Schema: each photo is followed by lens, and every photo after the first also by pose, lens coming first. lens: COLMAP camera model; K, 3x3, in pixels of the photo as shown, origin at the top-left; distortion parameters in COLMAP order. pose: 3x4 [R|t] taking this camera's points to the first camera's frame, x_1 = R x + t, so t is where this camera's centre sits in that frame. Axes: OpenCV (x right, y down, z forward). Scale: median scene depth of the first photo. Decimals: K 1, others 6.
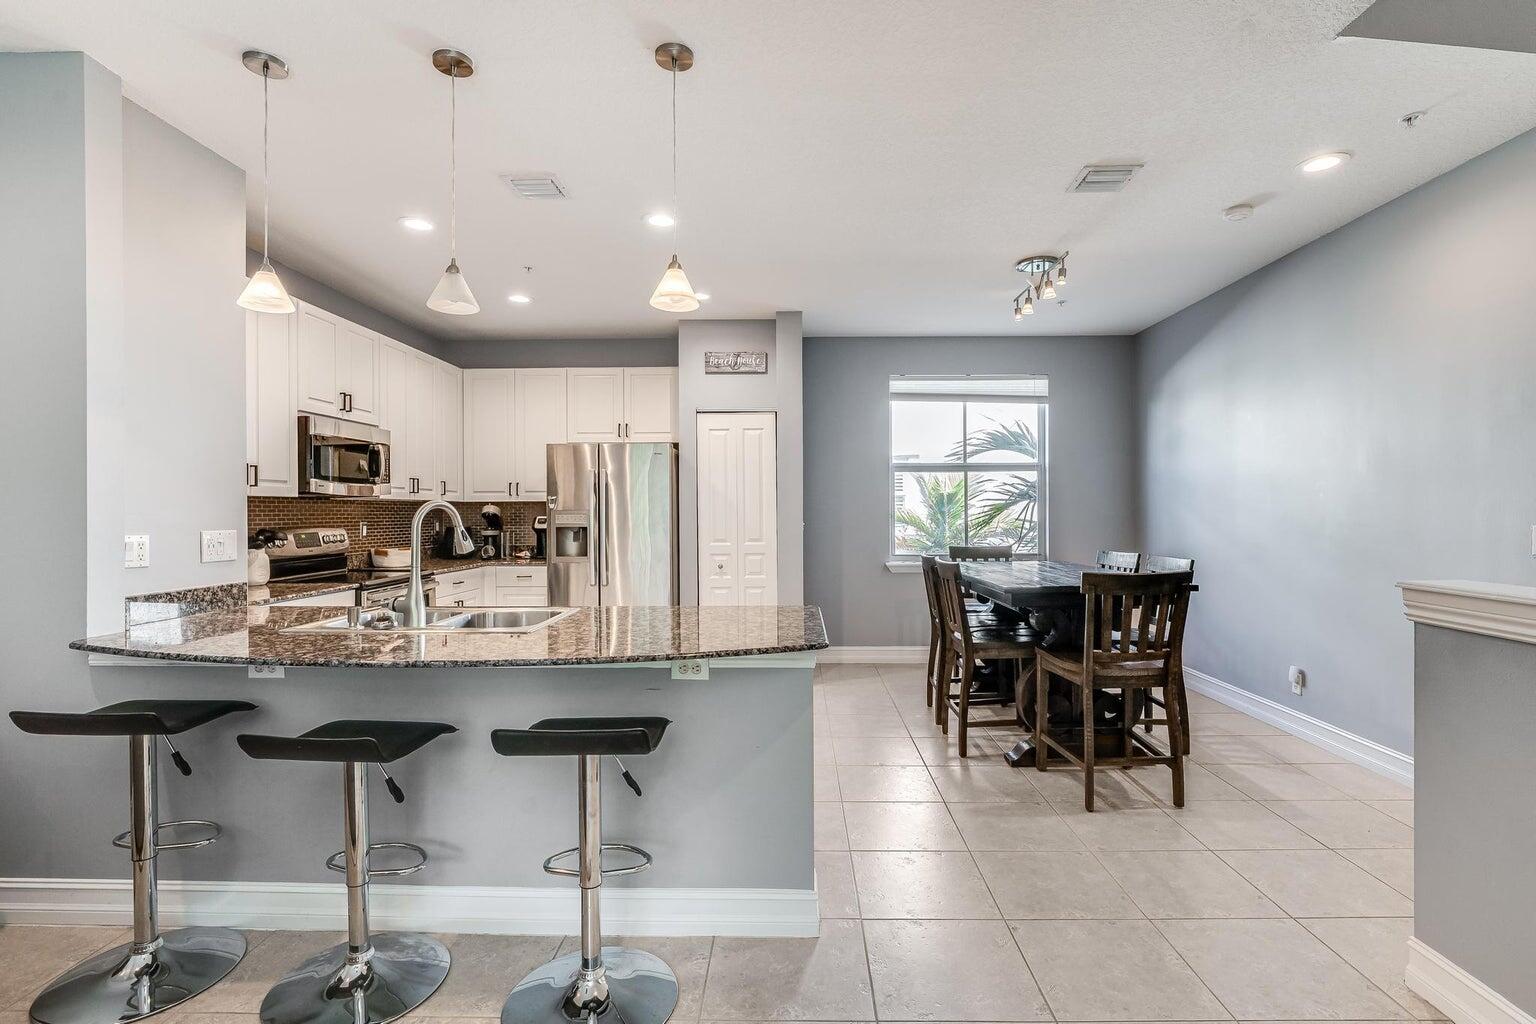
lens RADIAL K [[717.5, 0, 774.8], [0, 717.5, 512.6], [0, 0, 1]] dist [-0.000507, -0.000213]
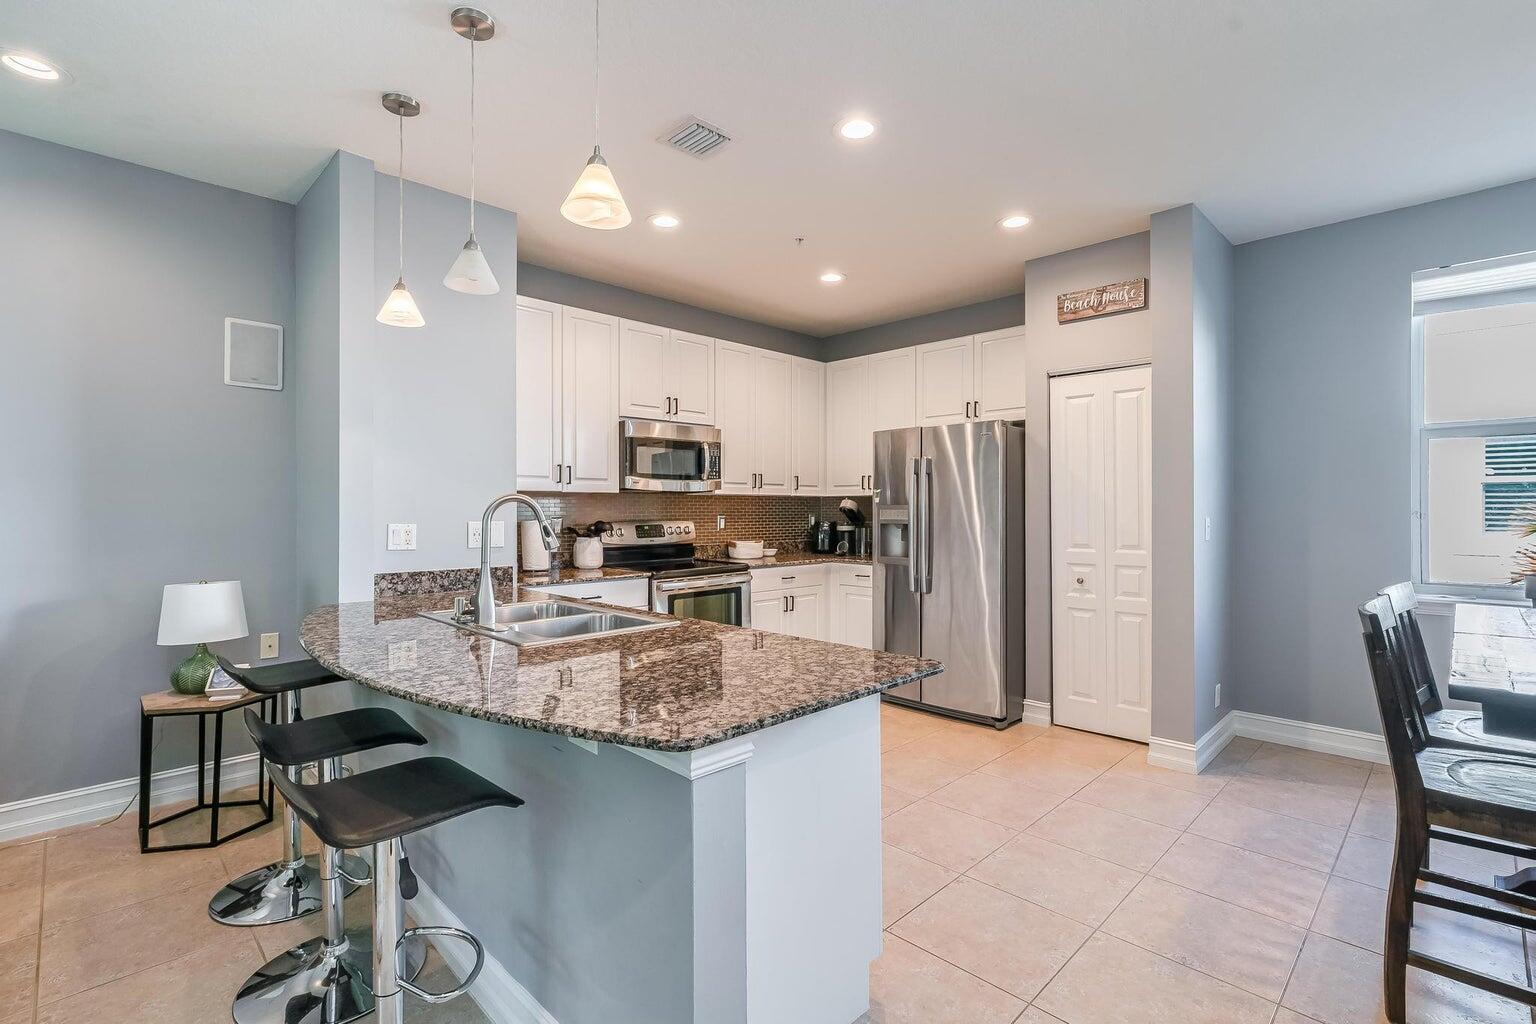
lens RADIAL K [[702.7, 0, 769.0], [0, 702.7, 506.4], [0, 0, 1]] dist [-0.001767, -0.000213]
pose [[0.725009, 0.002454, -0.688735, 0.206525], [-0.003619, 0.999993, -0.000246, -0.000616], [0.688730, 0.002671, 0.725013, 0.273127]]
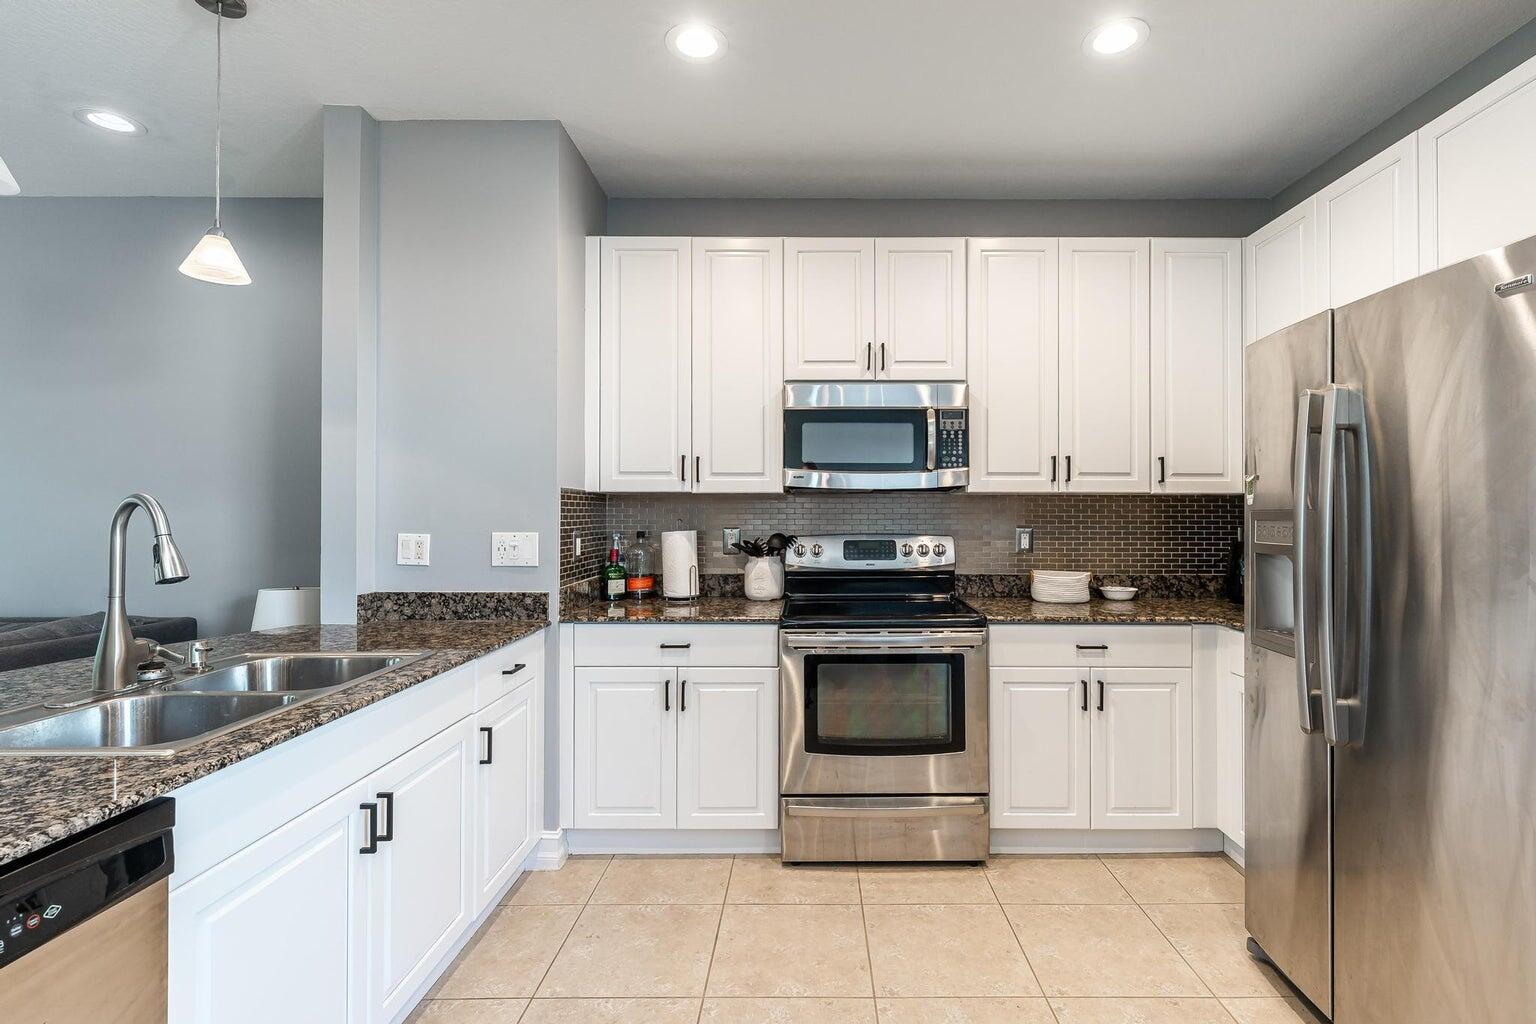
lens RADIAL K [[715.2, 0, 811.4], [0, 715.2, 502.1], [0, 0, 1]] dist [0.000411, -0.000099]
pose [[0.028869, -0.010395, -0.999529, 0.082457], [-0.002947, 0.999941, -0.010484, -0.002916], [0.999579, 0.003249, 0.028837, 0.767469]]
